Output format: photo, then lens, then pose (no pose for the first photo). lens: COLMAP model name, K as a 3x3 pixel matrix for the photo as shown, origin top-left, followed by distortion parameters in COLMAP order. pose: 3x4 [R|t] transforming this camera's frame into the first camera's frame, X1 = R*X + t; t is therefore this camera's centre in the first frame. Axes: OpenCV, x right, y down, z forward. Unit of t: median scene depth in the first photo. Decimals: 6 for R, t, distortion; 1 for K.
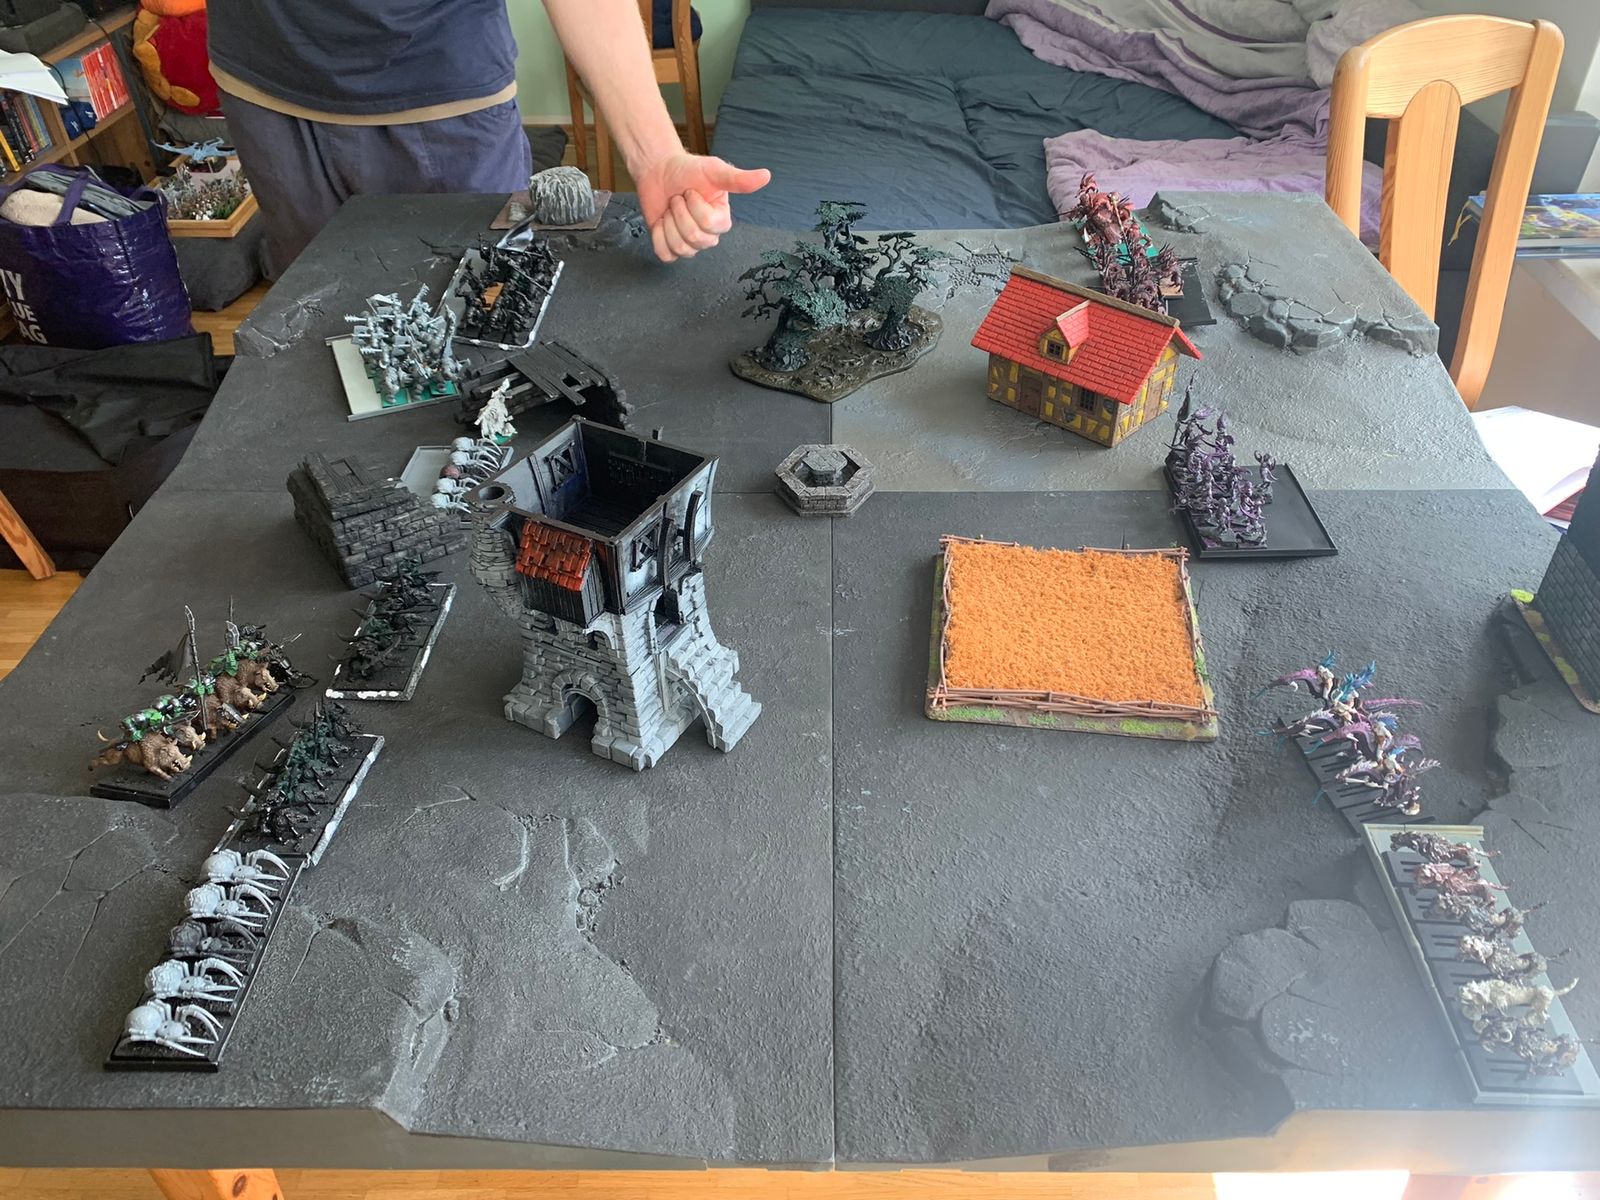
lens RADIAL K [[1210.5, 0, 796.2], [0, 1210.5, 593.4], [0, 0, 1]] dist [0.034434, -0.021223]
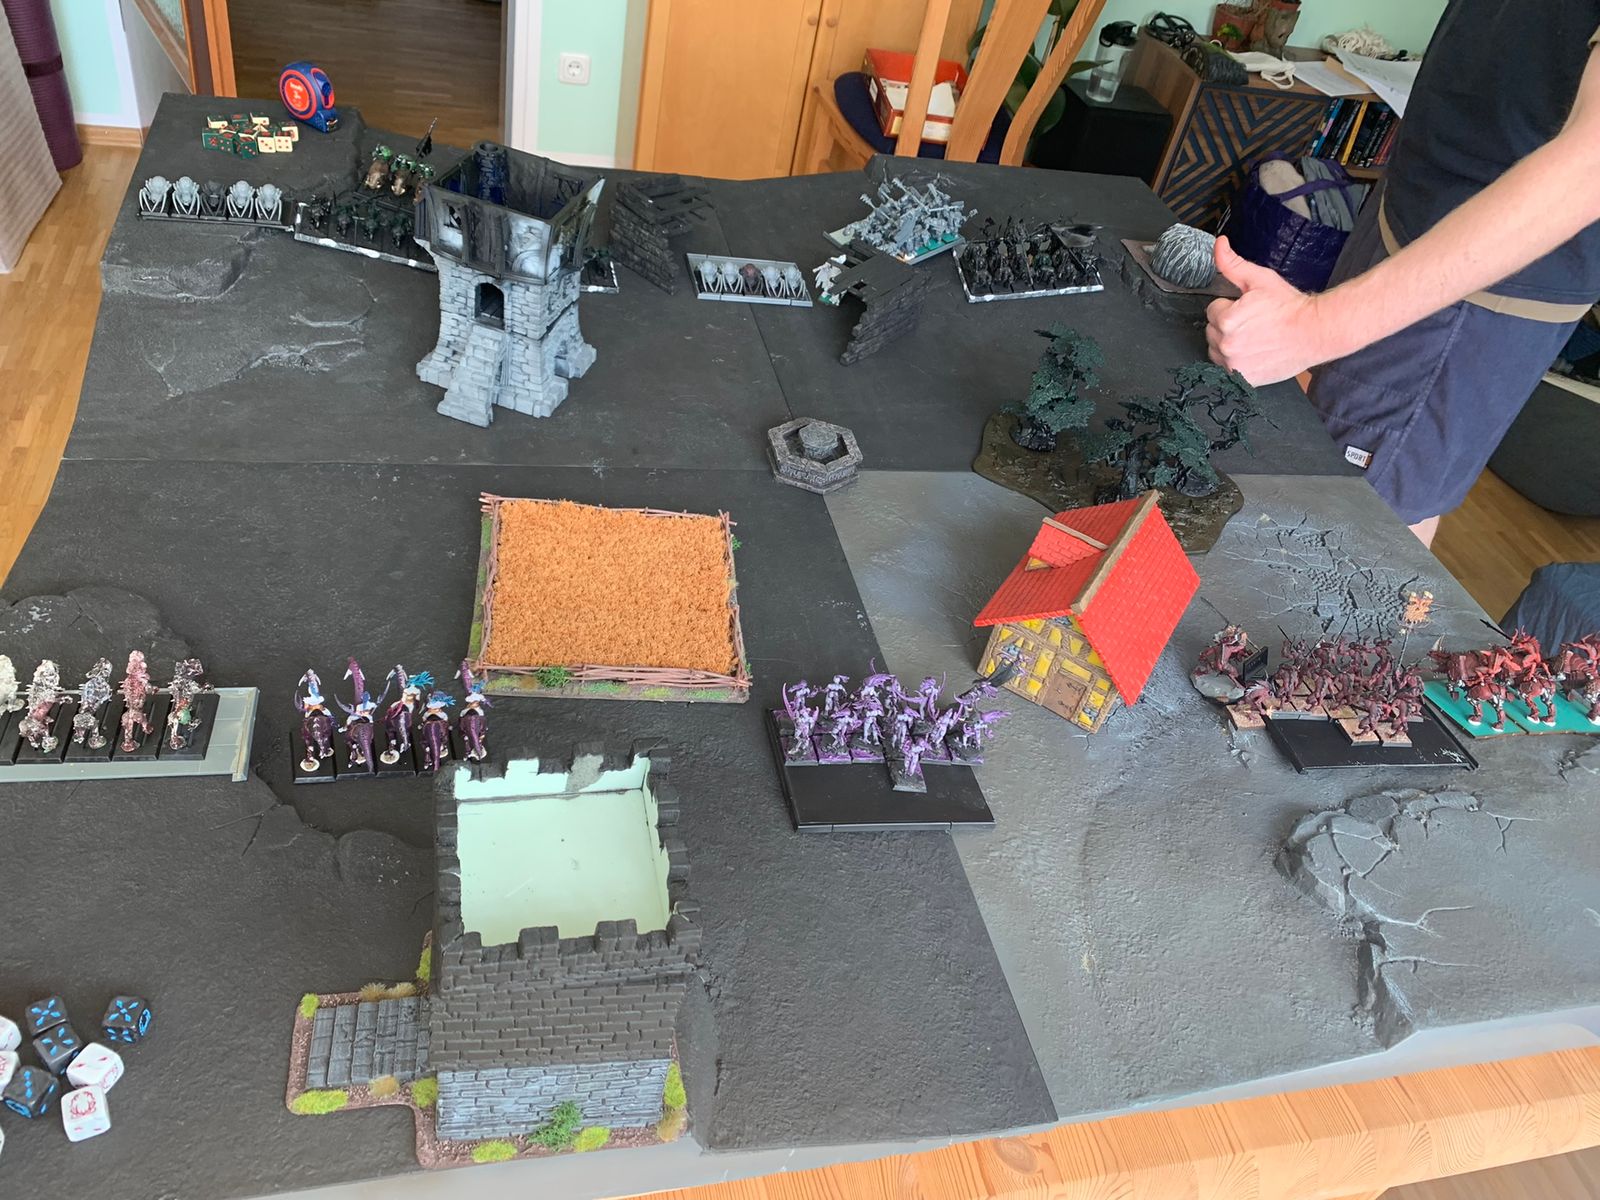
lens RADIAL K [[1210.5, 0, 792.4], [0, 1210.5, 604.2], [0, 0, 1]] dist [0.034434, -0.021223]
pose [[0.223586, 0.691961, -0.686440, 0.664389], [-0.734214, 0.582764, 0.348305, -0.300010], [0.641045, 0.426118, 0.638345, 0.322231]]
